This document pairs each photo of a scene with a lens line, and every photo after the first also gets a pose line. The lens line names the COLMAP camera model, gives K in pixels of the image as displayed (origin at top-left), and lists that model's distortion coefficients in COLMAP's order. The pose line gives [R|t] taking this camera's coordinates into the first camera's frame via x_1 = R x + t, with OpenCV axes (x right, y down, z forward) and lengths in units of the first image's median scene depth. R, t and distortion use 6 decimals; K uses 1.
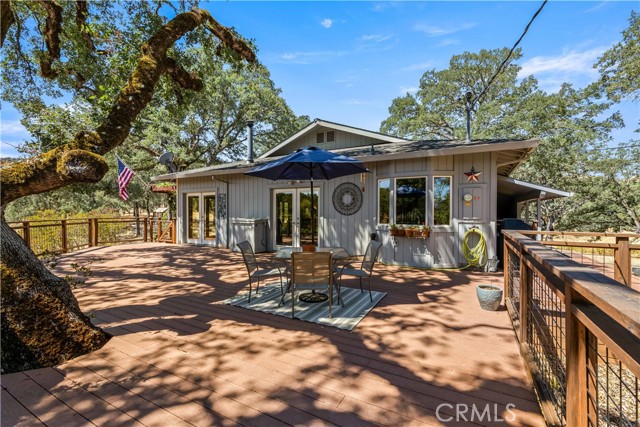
lens RADIAL K [[278.8, 0, 318.4], [0, 278.8, 213.6], [0, 0, 1]] dist [0.002404, 0.000110]
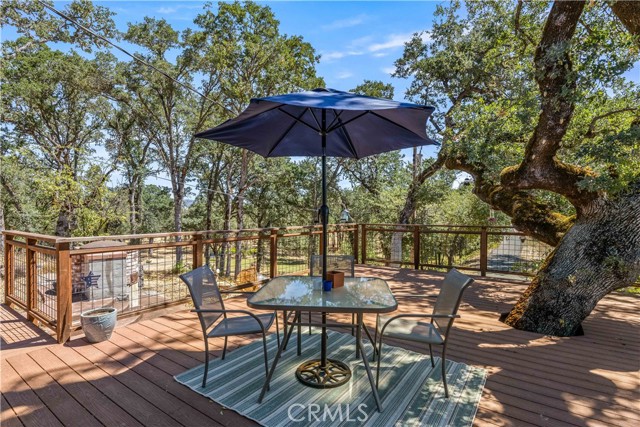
lens RADIAL K [[311.8, 0, 321.0], [0, 311.8, 214.9], [0, 0, 1]] dist [0.000323, 0.000109]
pose [[-0.992852, -0.001641, 0.119338, -0.088051], [-0.000347, 0.999941, 0.010862, -0.016244], [-0.119349, 0.010743, -0.992794, 1.779582]]
